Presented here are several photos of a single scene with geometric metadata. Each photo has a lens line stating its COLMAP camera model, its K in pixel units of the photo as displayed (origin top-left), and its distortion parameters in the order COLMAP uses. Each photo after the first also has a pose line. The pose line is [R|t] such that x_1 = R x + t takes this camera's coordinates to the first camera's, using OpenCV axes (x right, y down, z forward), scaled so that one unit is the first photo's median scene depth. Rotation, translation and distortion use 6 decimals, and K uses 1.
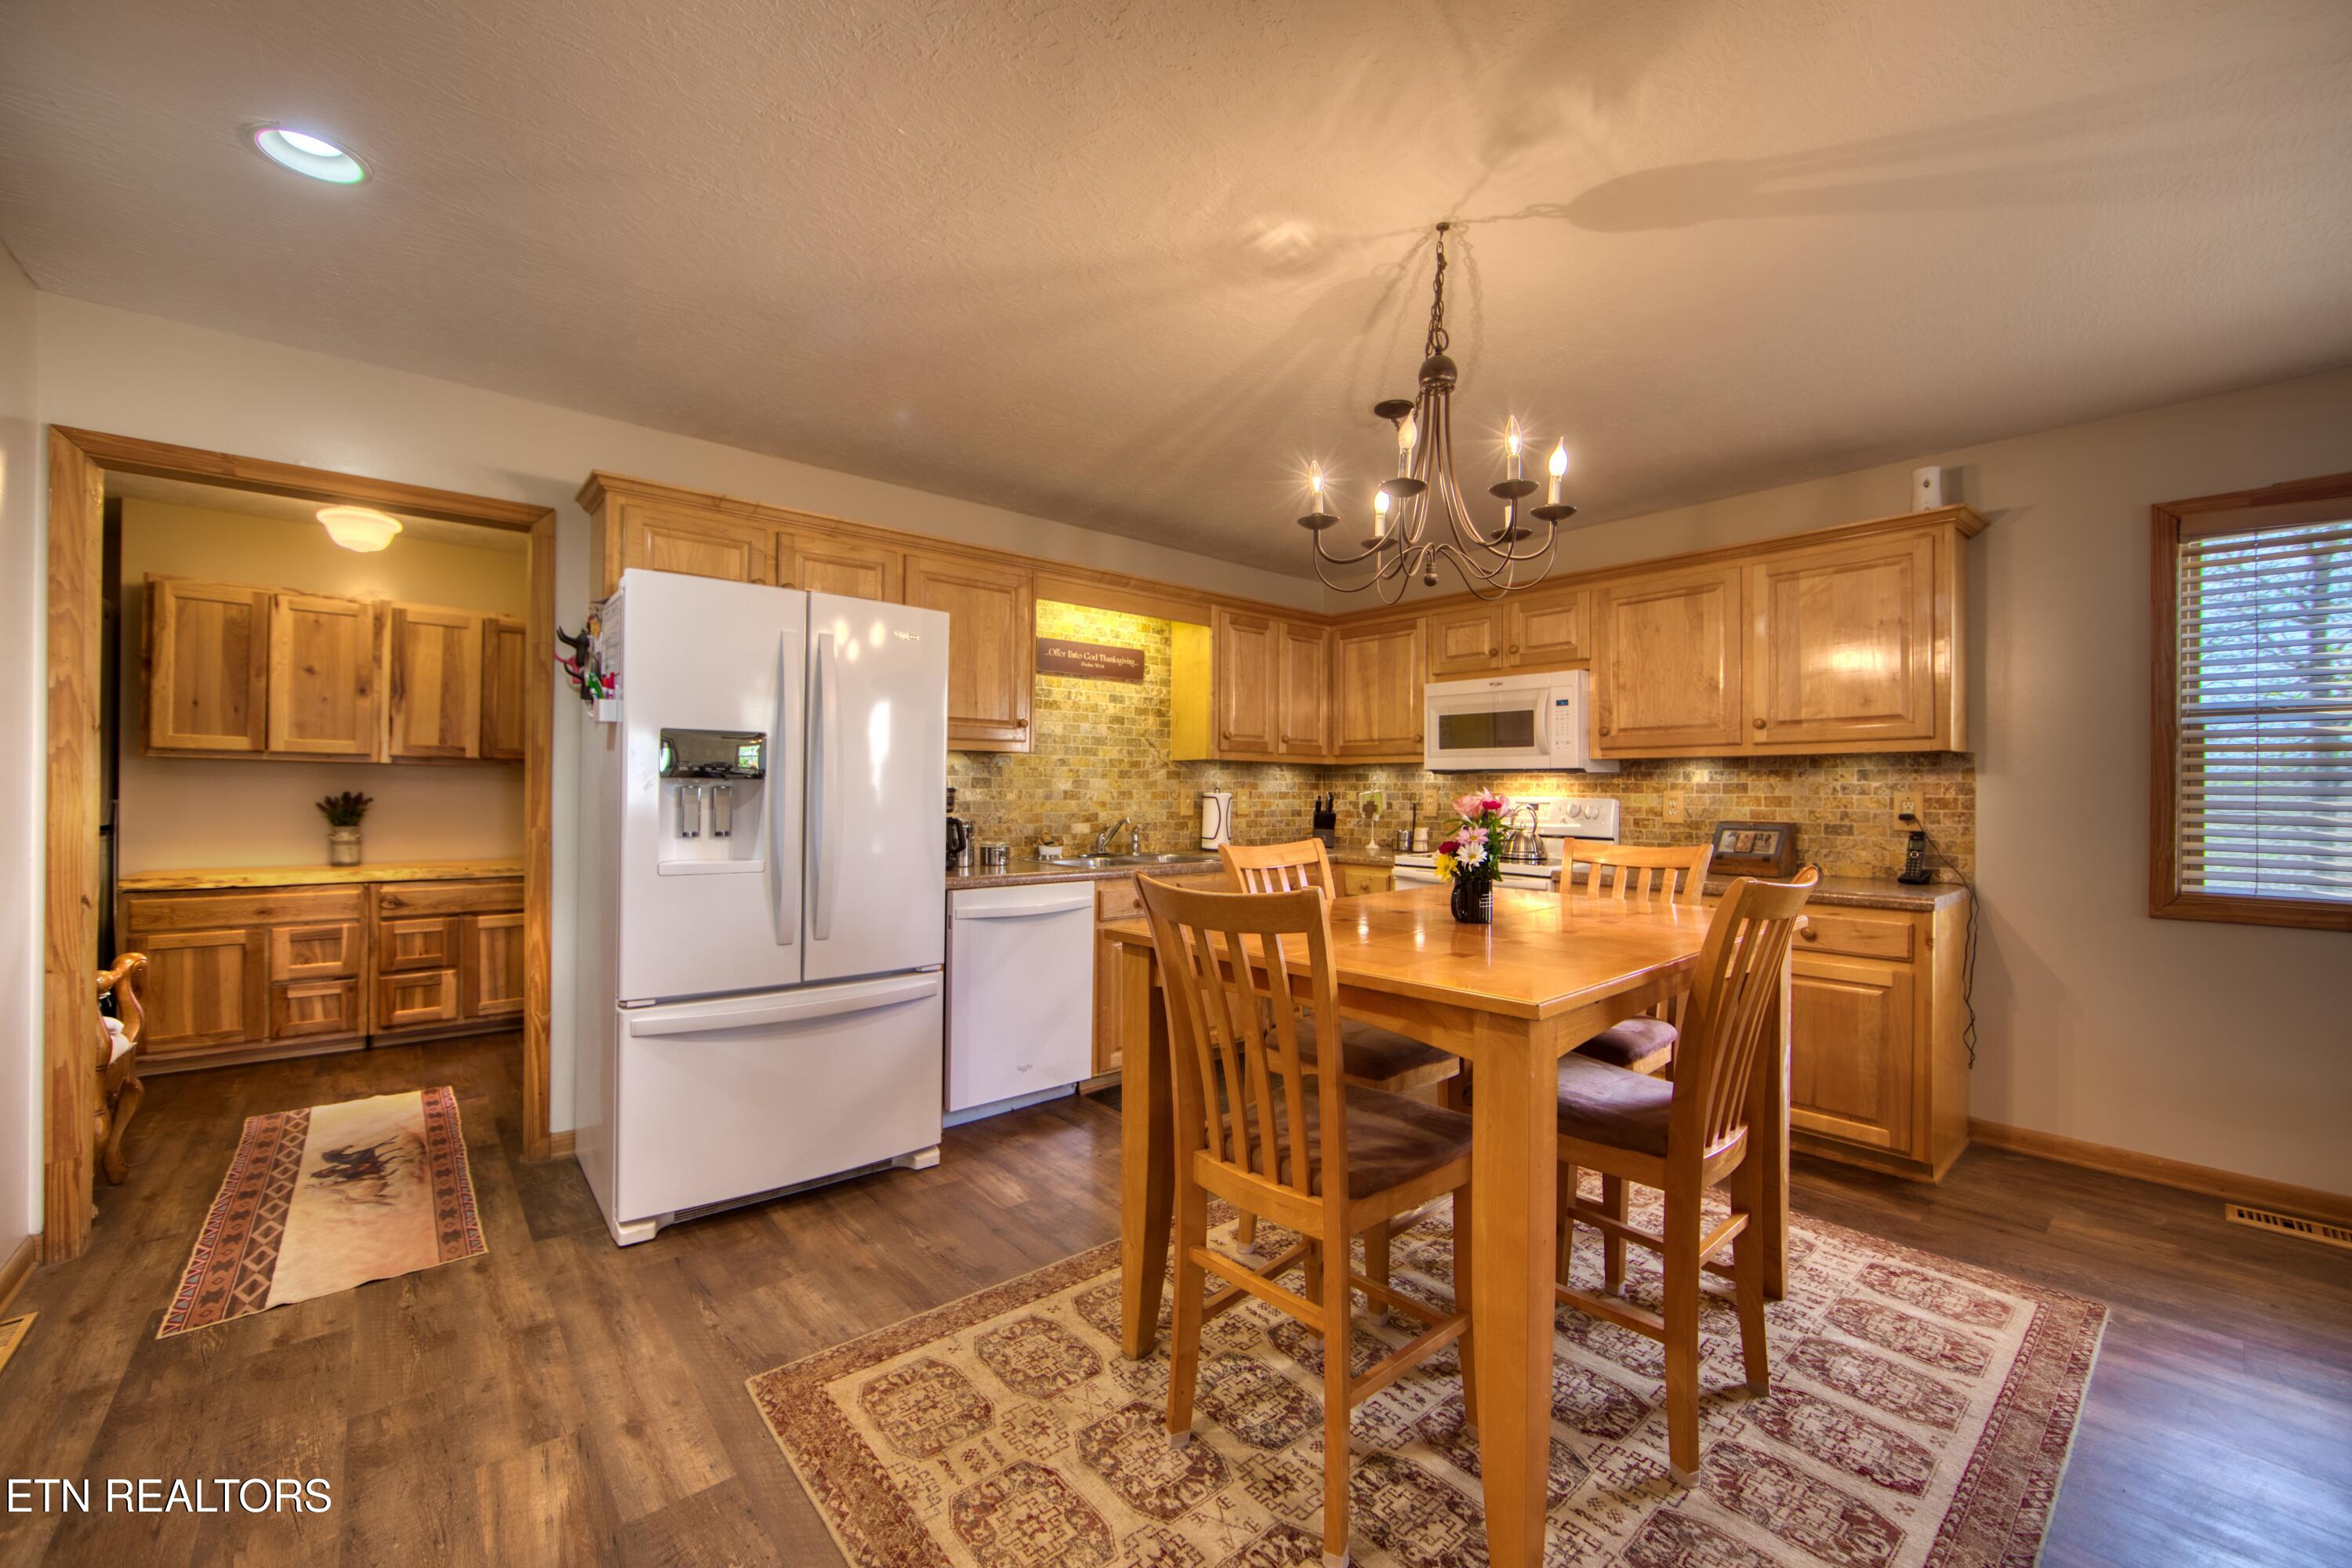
lens RADIAL K [[924.2, 0, 1180.4], [0, 924.2, 790.3], [0, 0, 1]] dist [-0.015087, 0.002820]
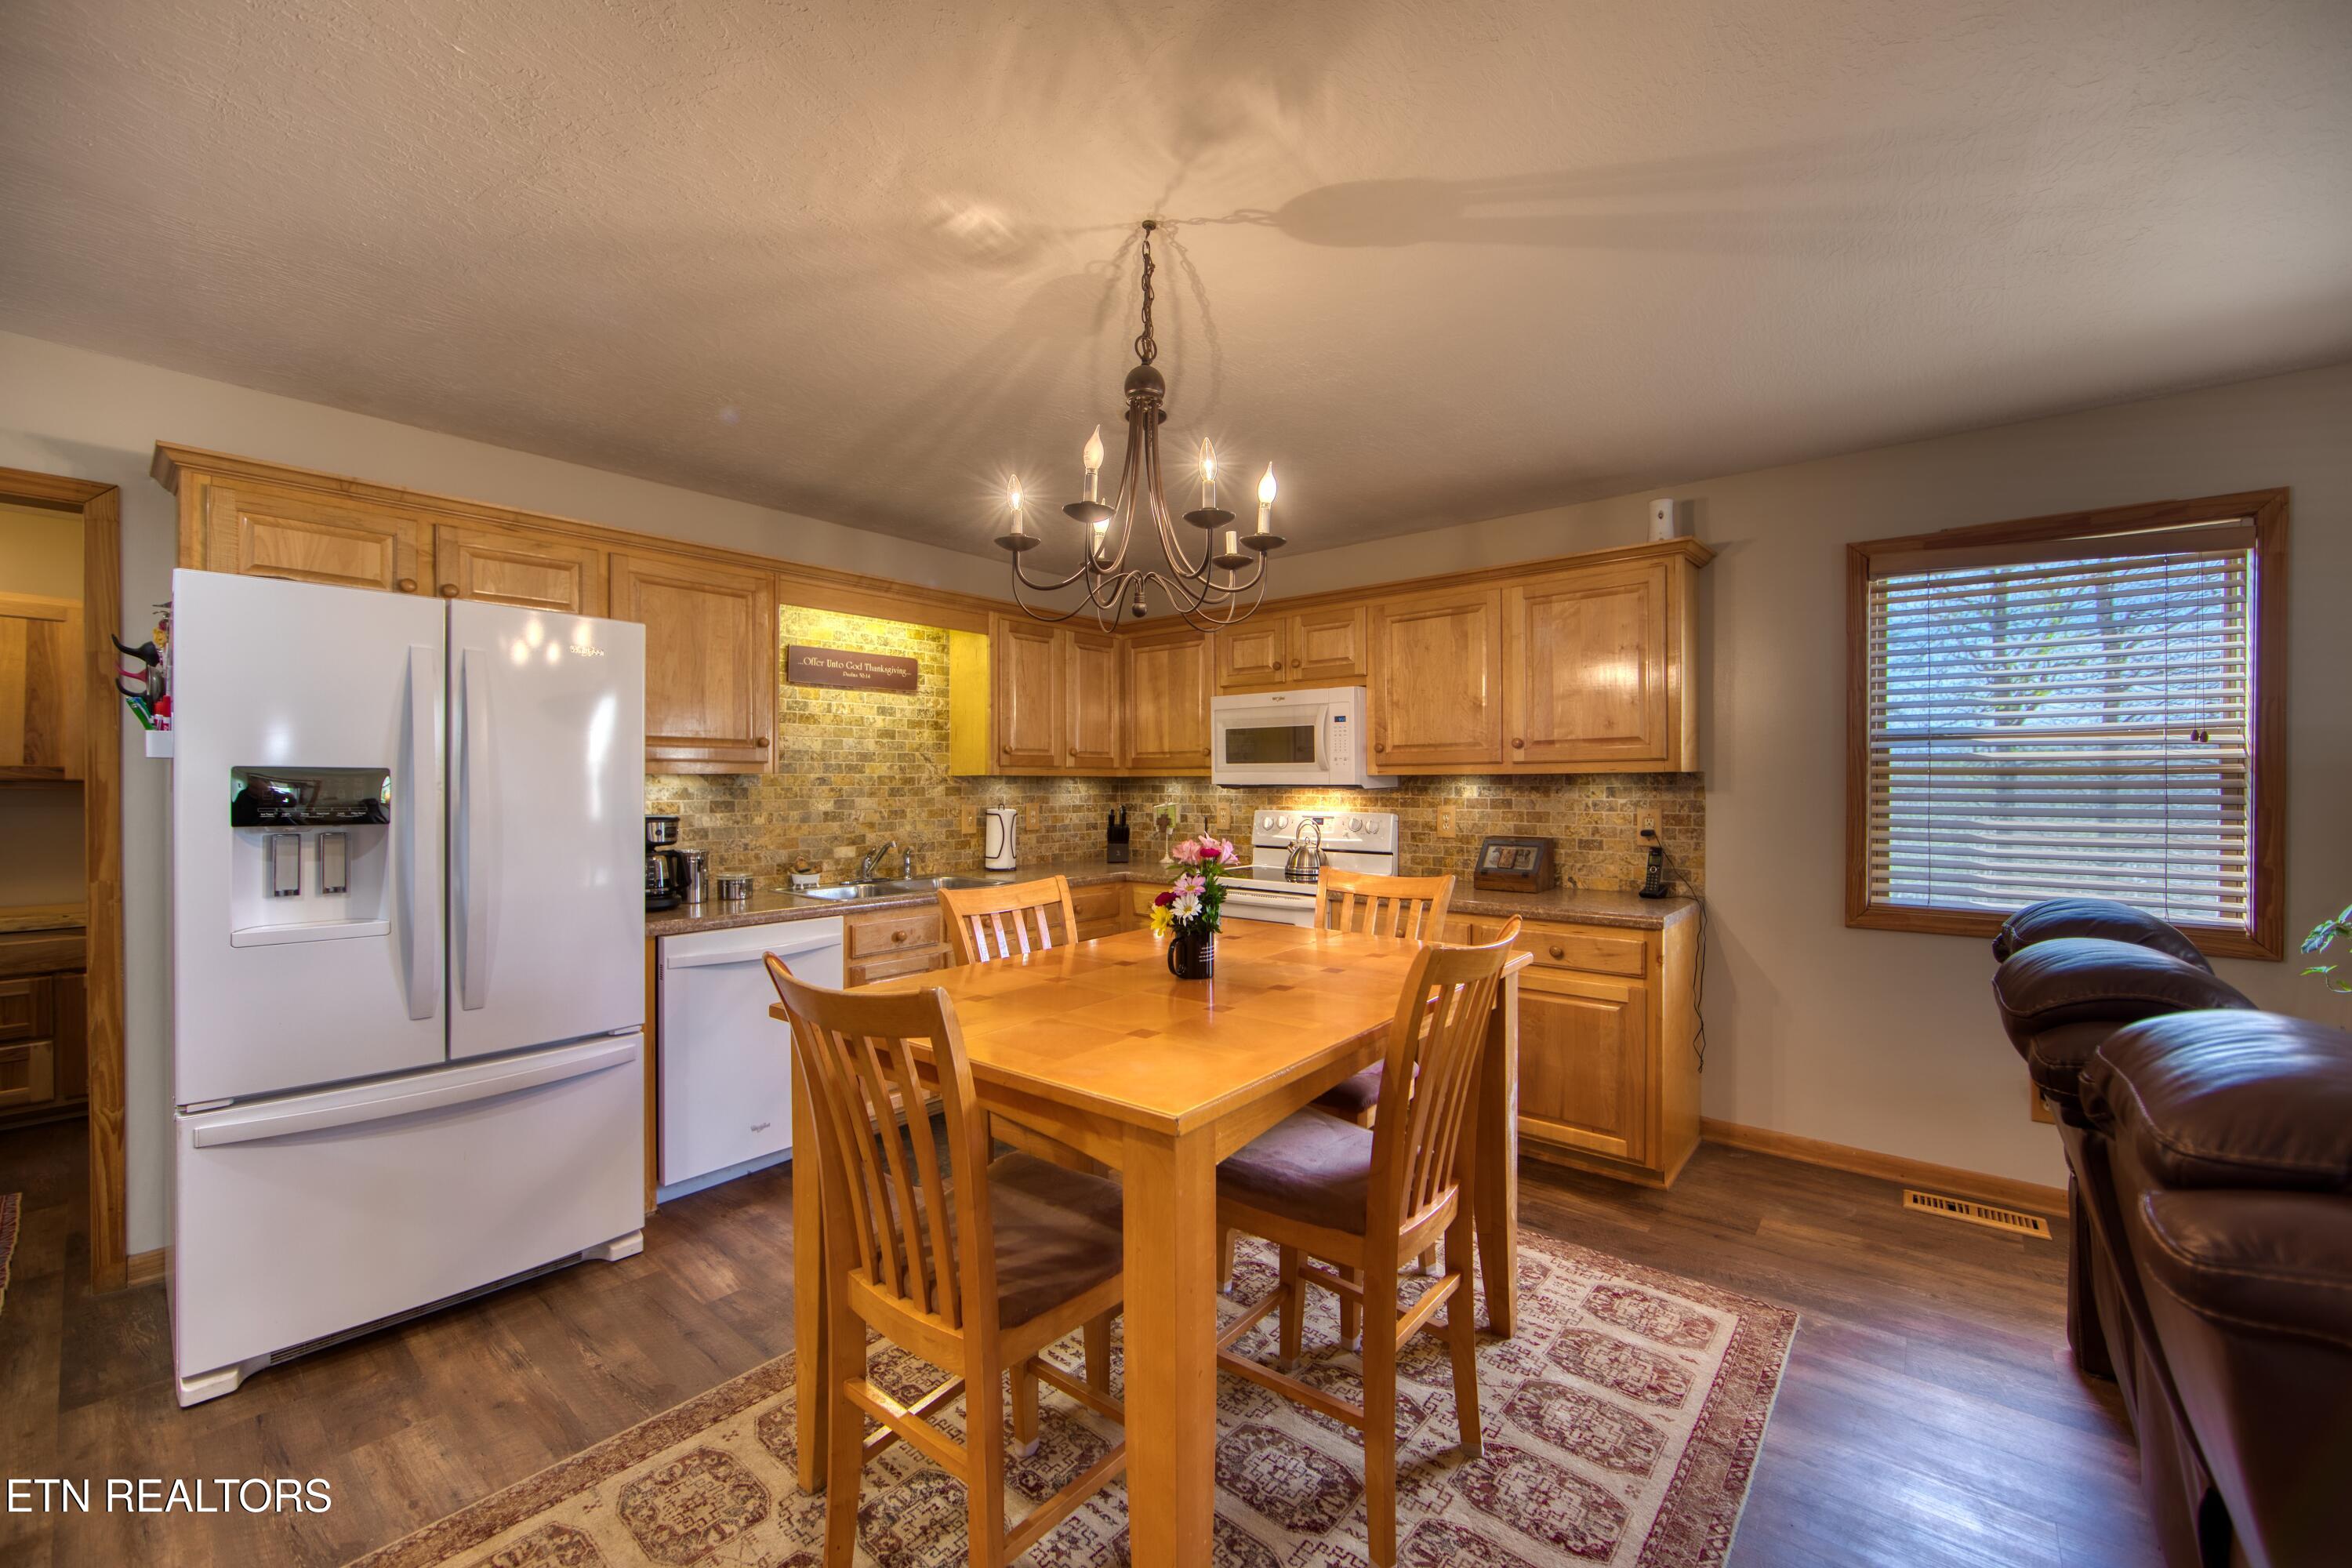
lens RADIAL K [[924.2, 0, 1180.8], [0, 924.2, 790.2], [0, 0, 1]] dist [-0.015087, 0.002820]
pose [[0.986603, -0.010054, 0.162832, 0.086889], [0.008701, 0.999921, 0.009021, -0.030775], [-0.162910, -0.007484, 0.986613, 0.045377]]
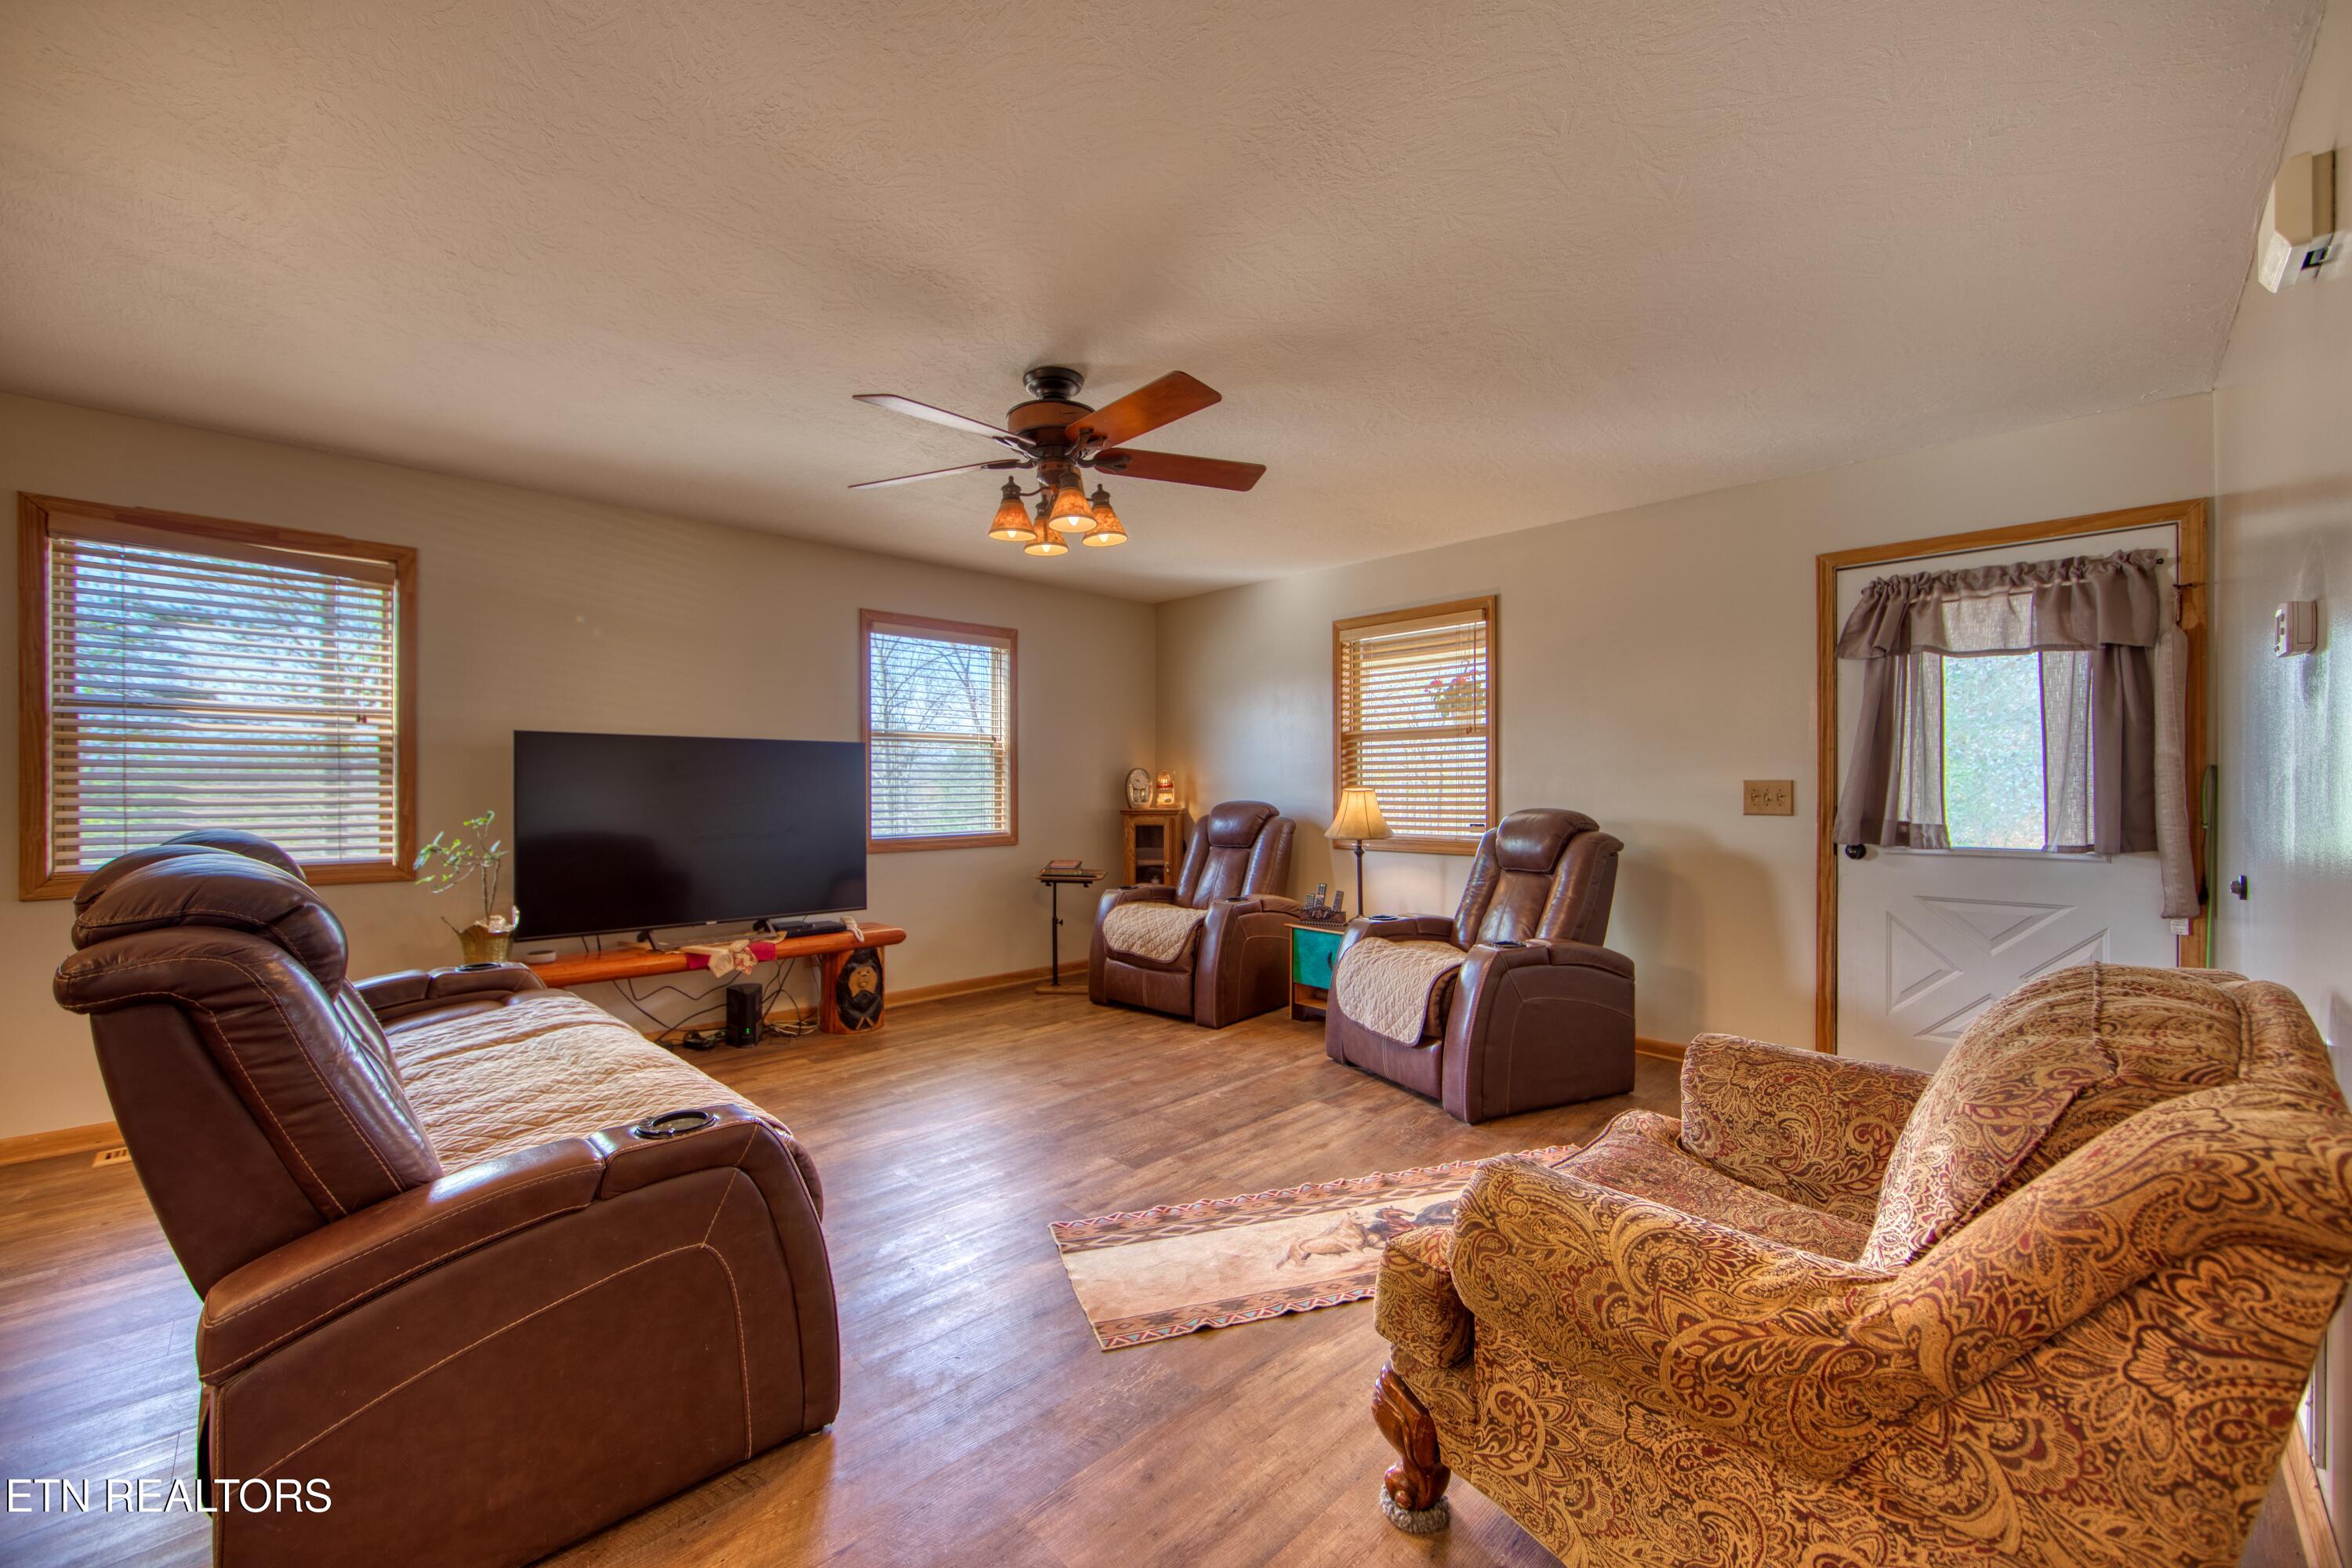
lens RADIAL K [[924.2, 0, 1176.6], [0, 924.2, 788.1], [0, 0, 1]] dist [-0.015087, 0.002820]
pose [[-0.059306, -0.011776, 0.998170, -0.012055], [-0.000868, 0.999931, 0.011745, 0.000703], [-0.998239, -0.000170, -0.059312, -0.170681]]
